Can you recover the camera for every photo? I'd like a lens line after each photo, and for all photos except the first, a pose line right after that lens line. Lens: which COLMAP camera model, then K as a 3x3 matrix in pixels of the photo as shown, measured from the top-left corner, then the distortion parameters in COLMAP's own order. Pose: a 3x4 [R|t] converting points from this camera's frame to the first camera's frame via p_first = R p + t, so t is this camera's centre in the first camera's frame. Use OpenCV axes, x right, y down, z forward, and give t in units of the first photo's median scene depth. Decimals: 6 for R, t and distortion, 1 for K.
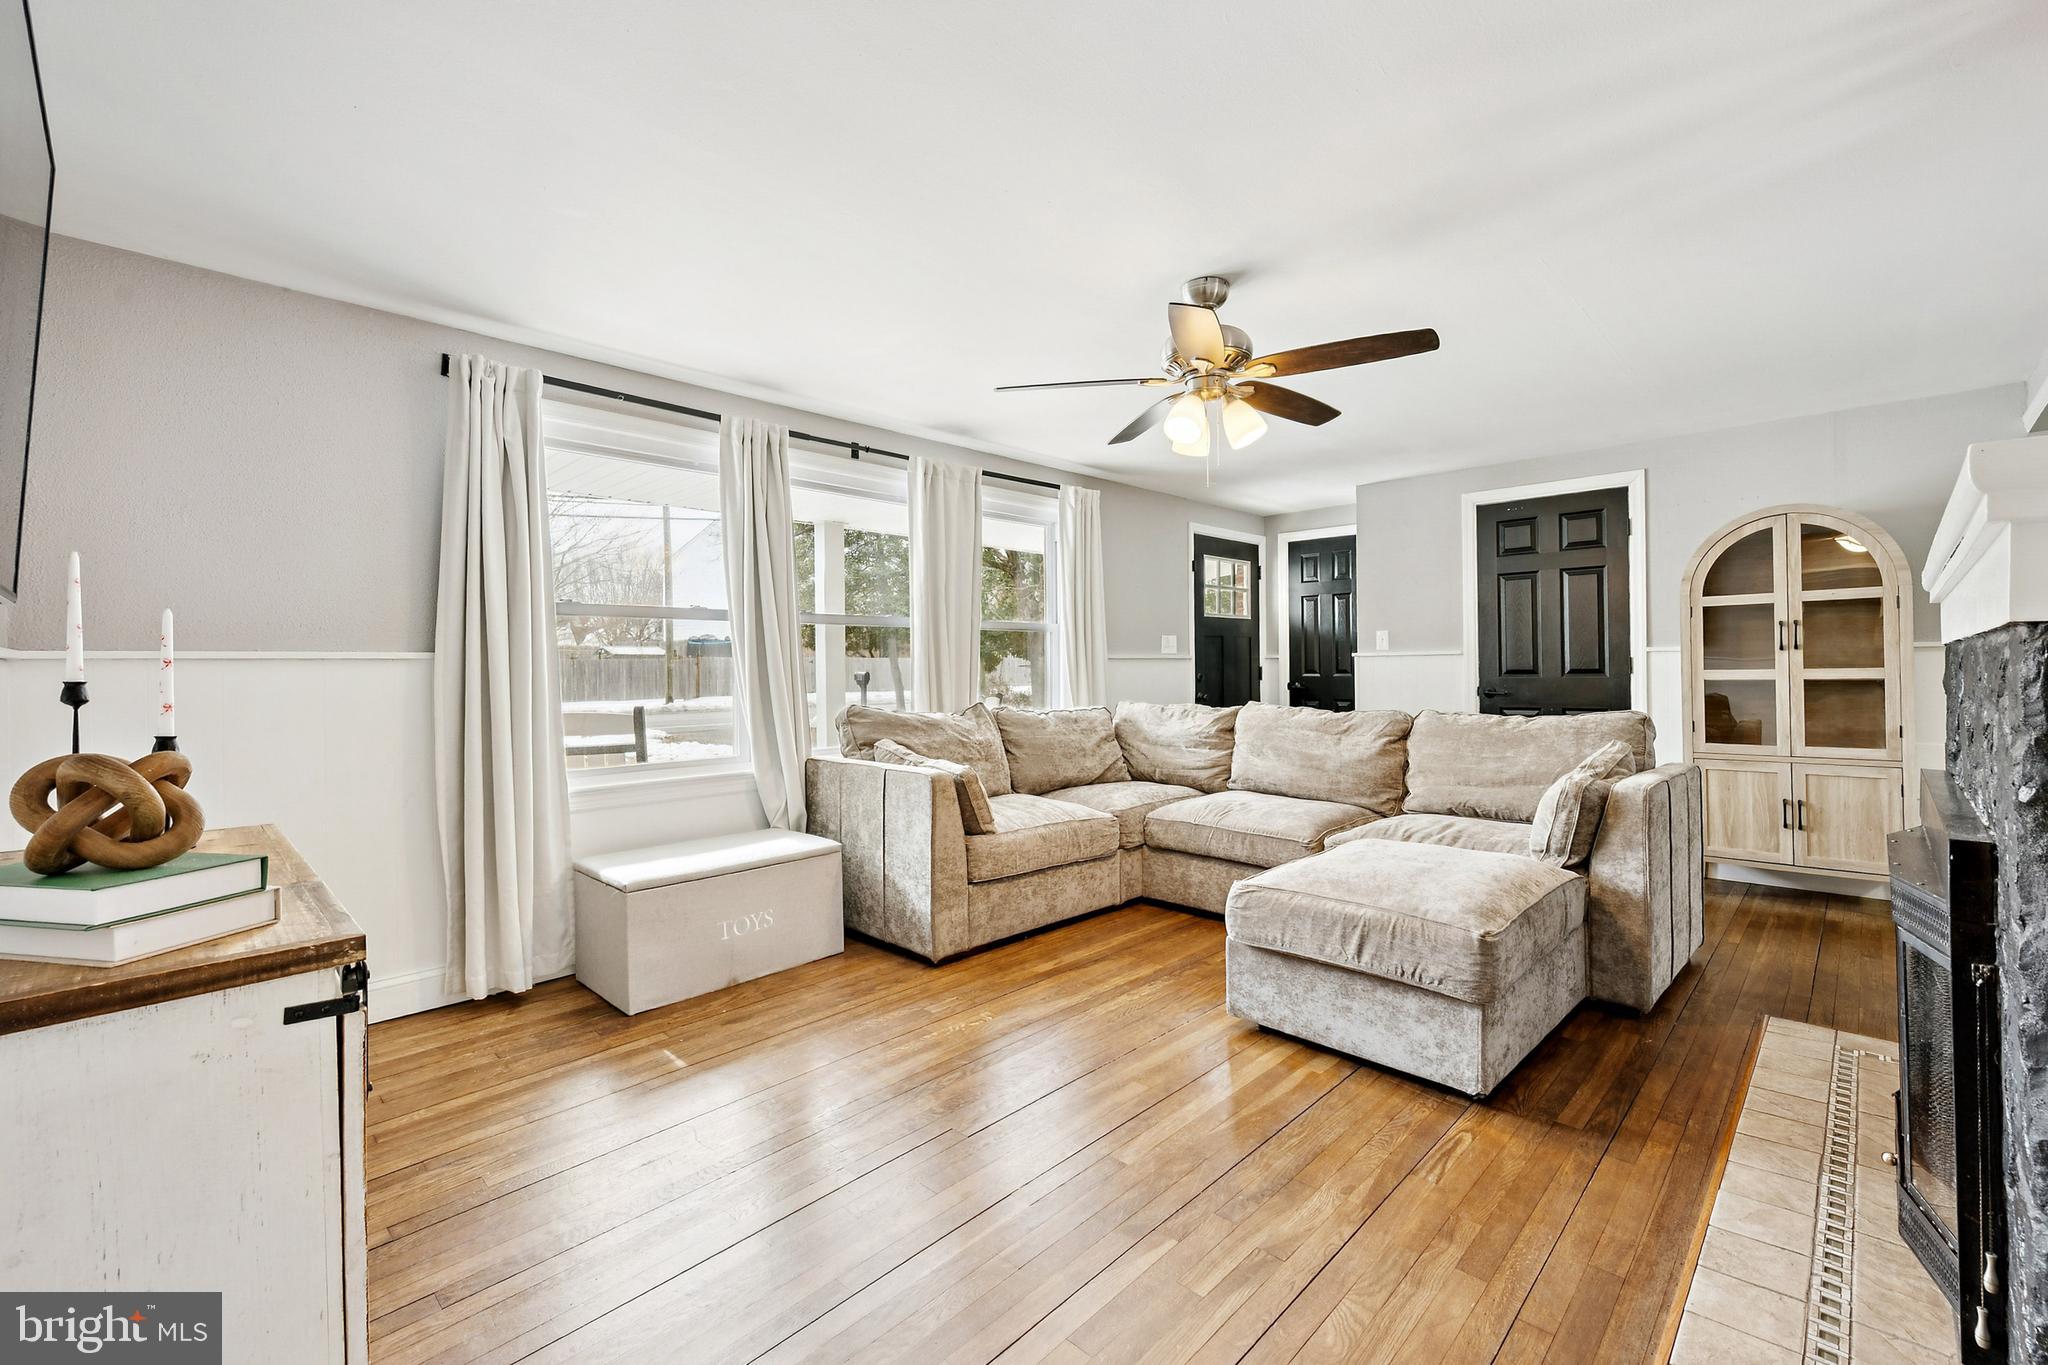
lens RADIAL K [[861.1, 0, 1039.7], [0, 861.1, 672.9], [0, 0, 1]] dist [0.000122, -0.000189]
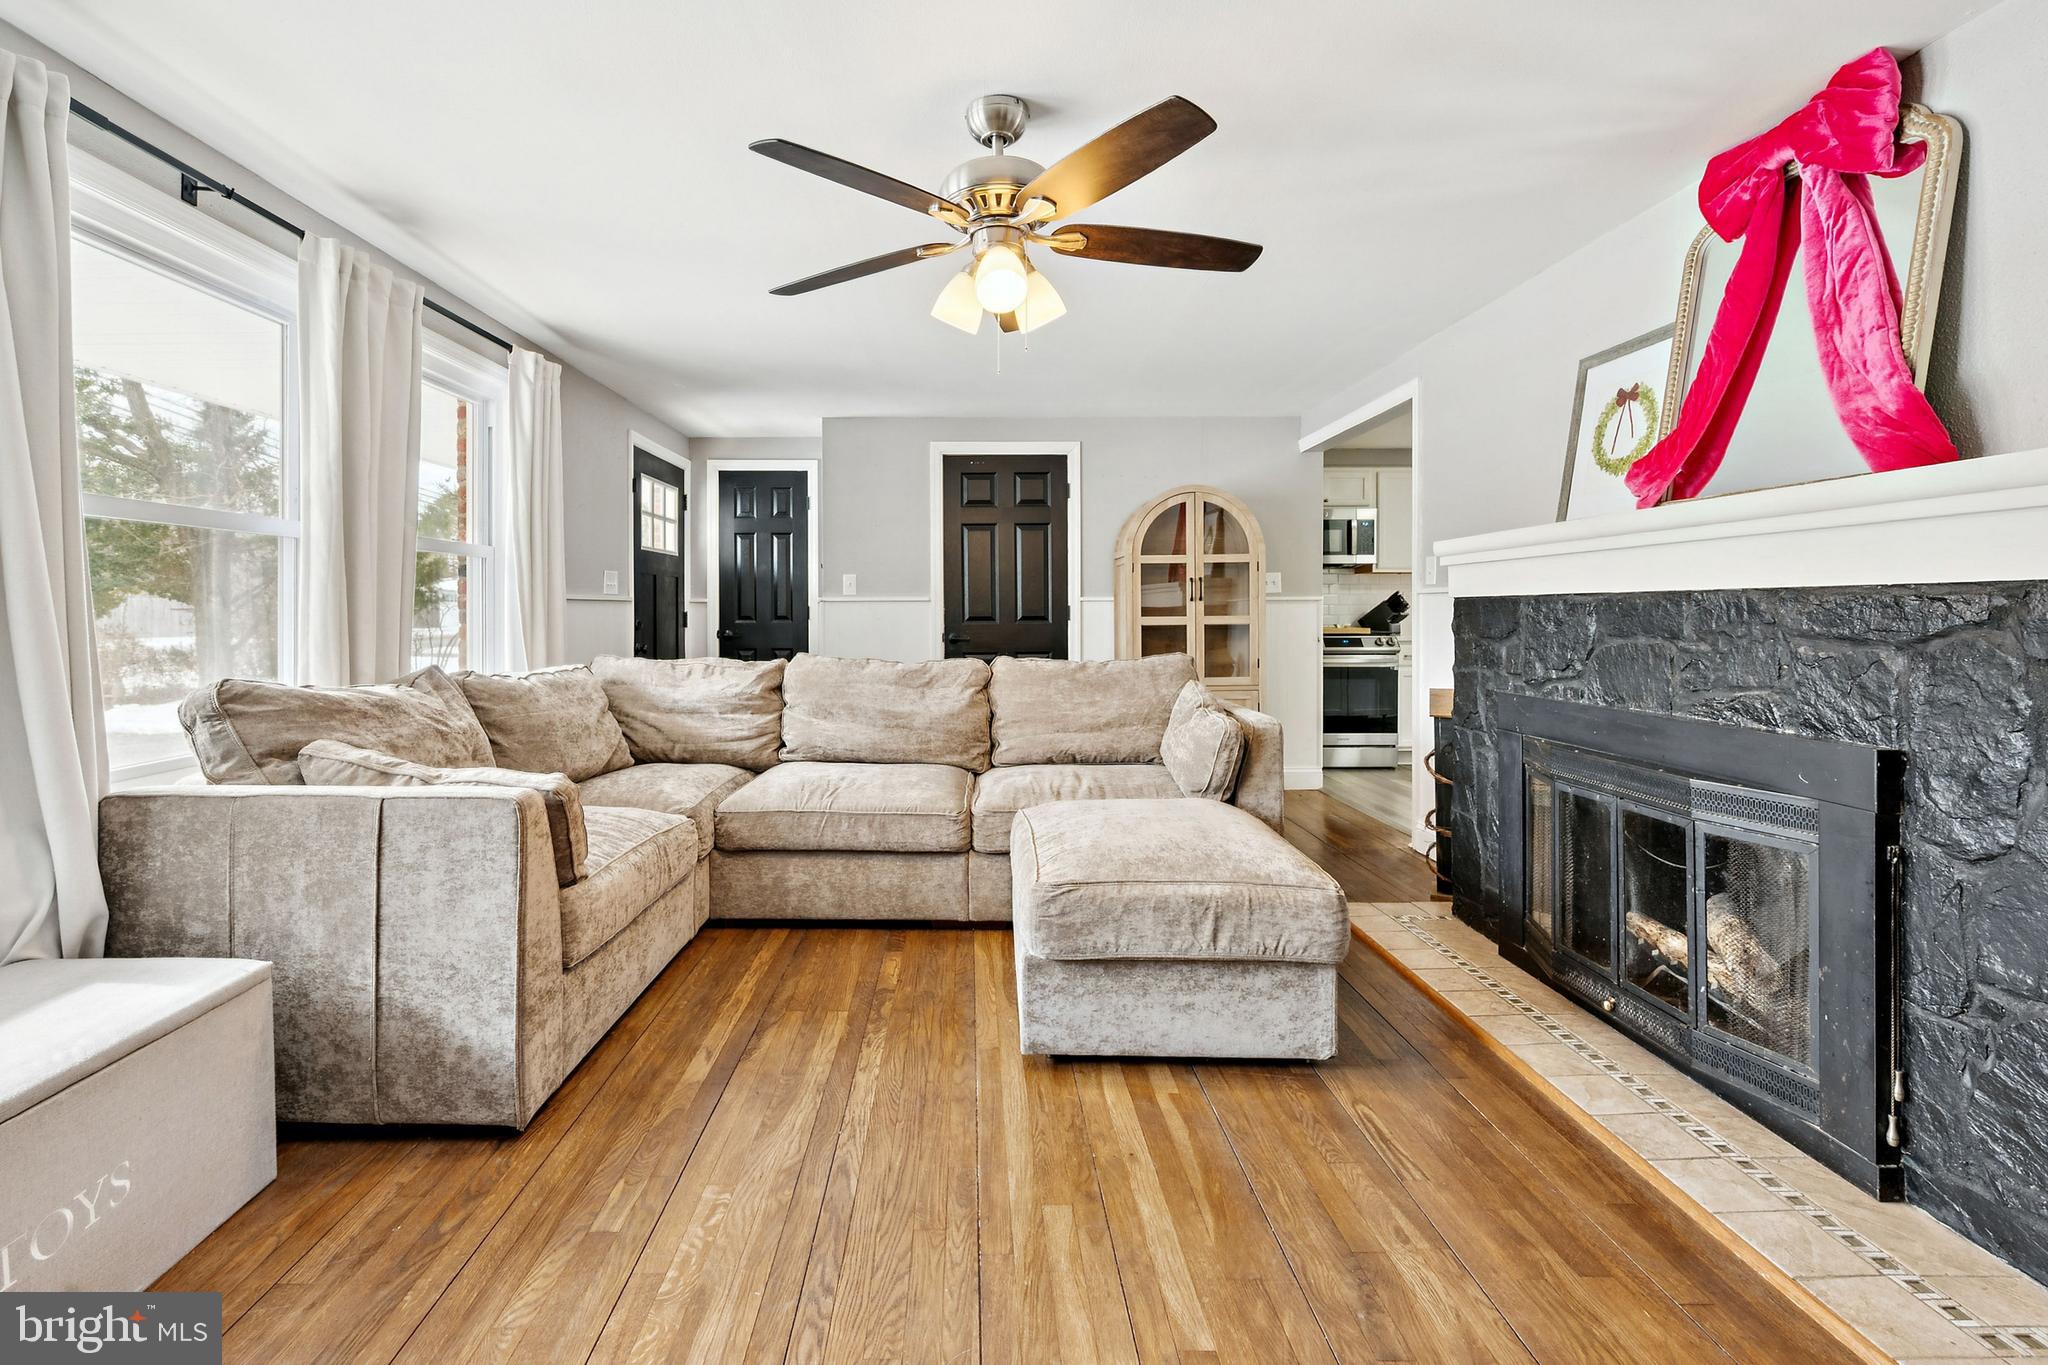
lens RADIAL K [[871.9, 0, 960.2], [0, 871.9, 620.3], [0, 0, 1]] dist [-0.000220, 0.000428]
pose [[0.726327, 0.000927, 0.687349, -0.258598], [-0.000974, 0.999999, -0.000319, 0.002066], [-0.687349, -0.000438, 0.726327, 0.327732]]
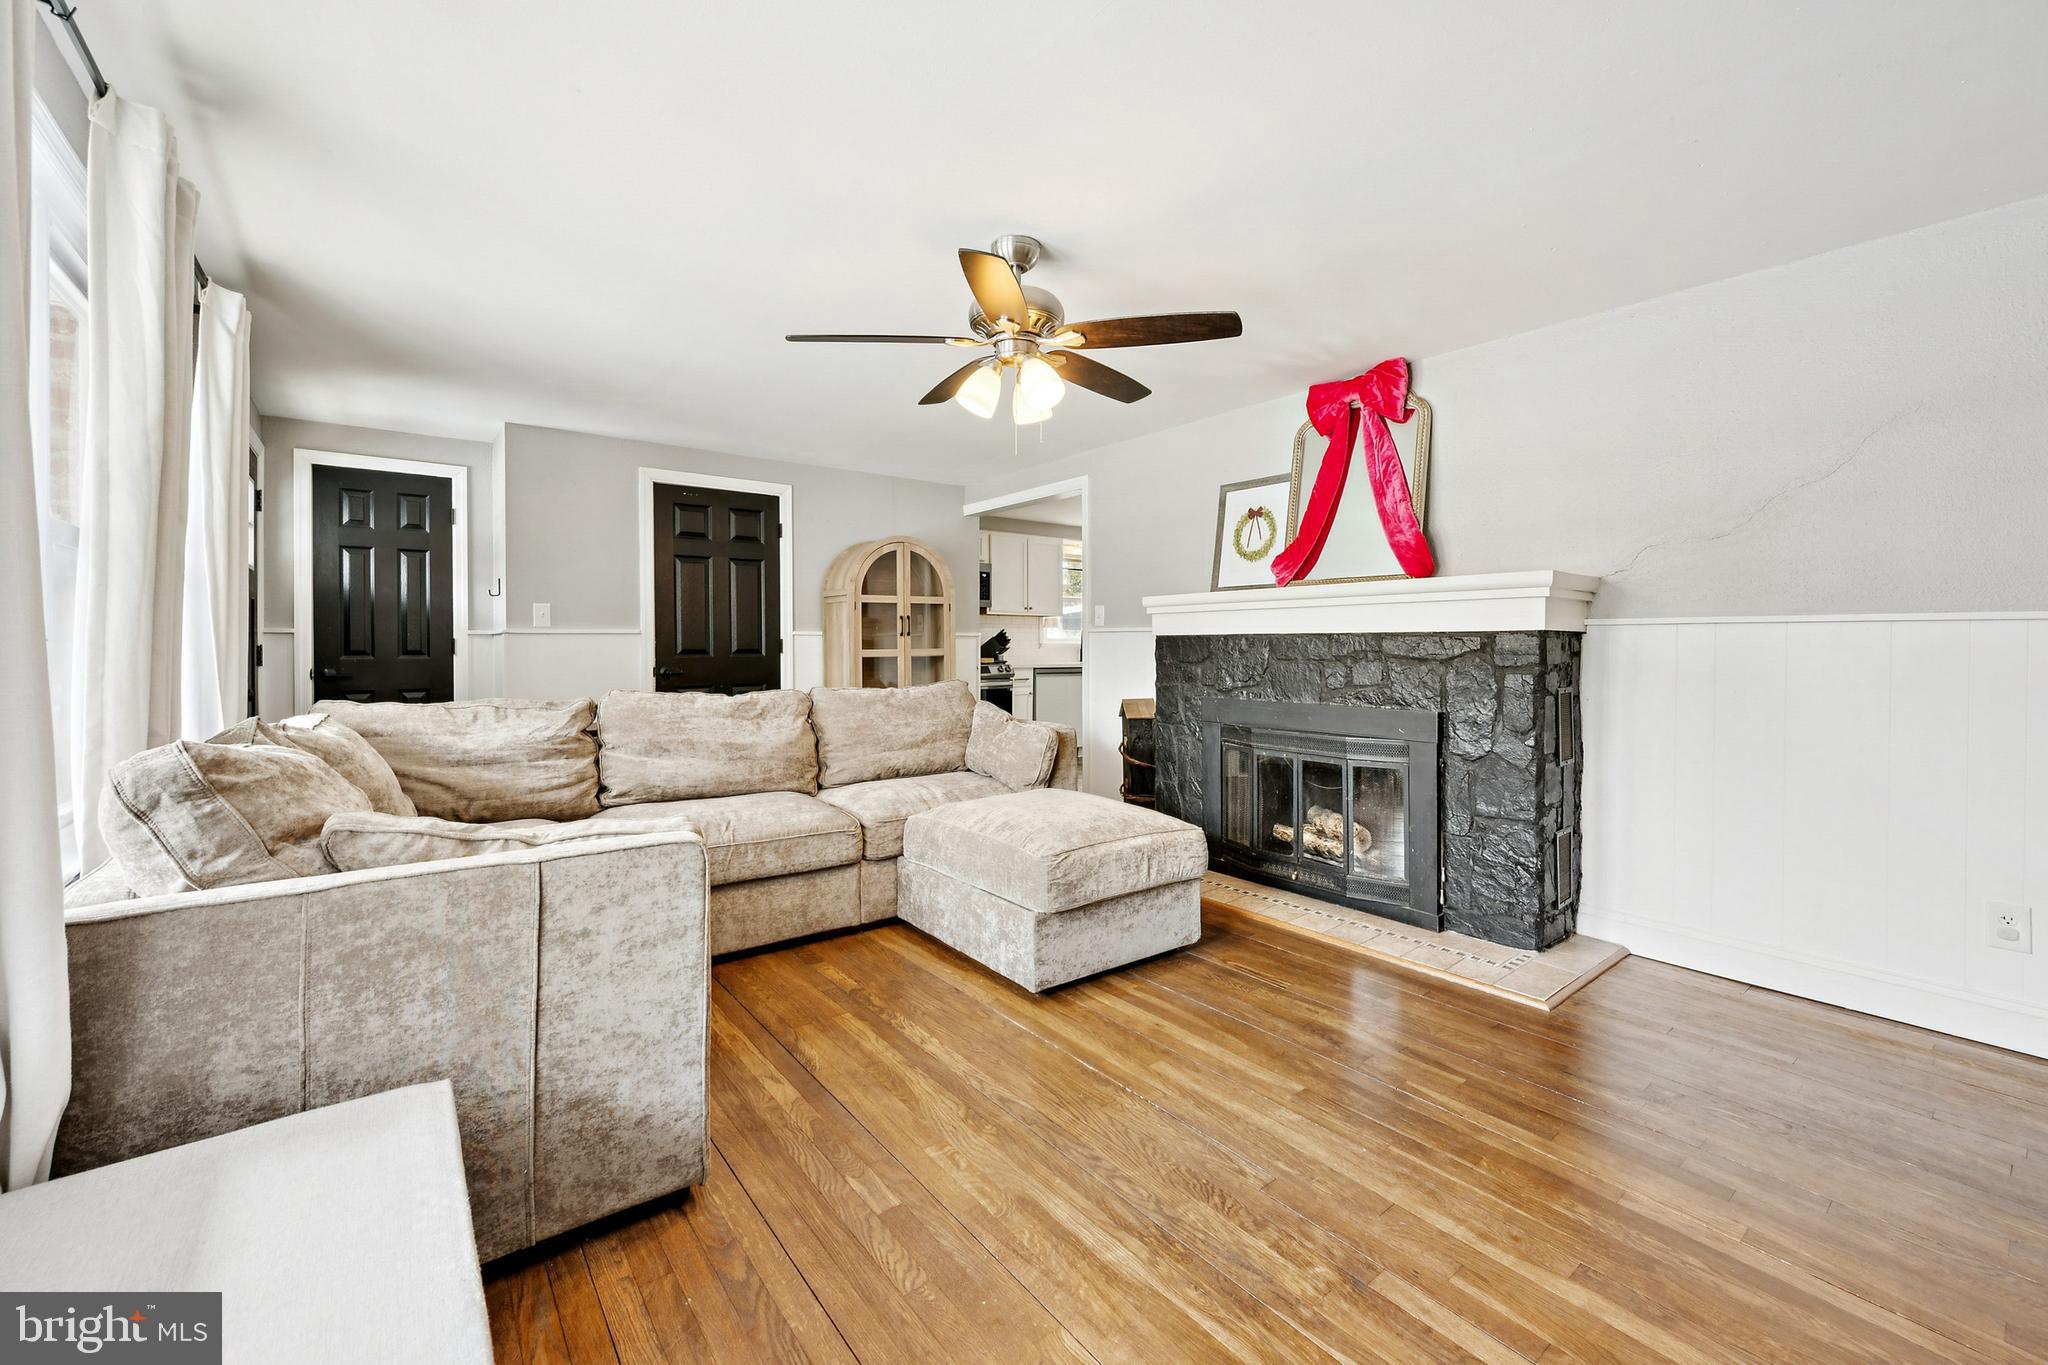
lens RADIAL K [[834.2, 0, 1038.2], [0, 834.2, 652.4], [0, 0, 1]] dist [0.000079, -0.000091]
pose [[0.135700, -0.000438, 0.990750, -0.517118], [0.005377, 0.999986, -0.000295, 0.002724], [-0.990735, 0.005367, 0.135700, 0.607372]]
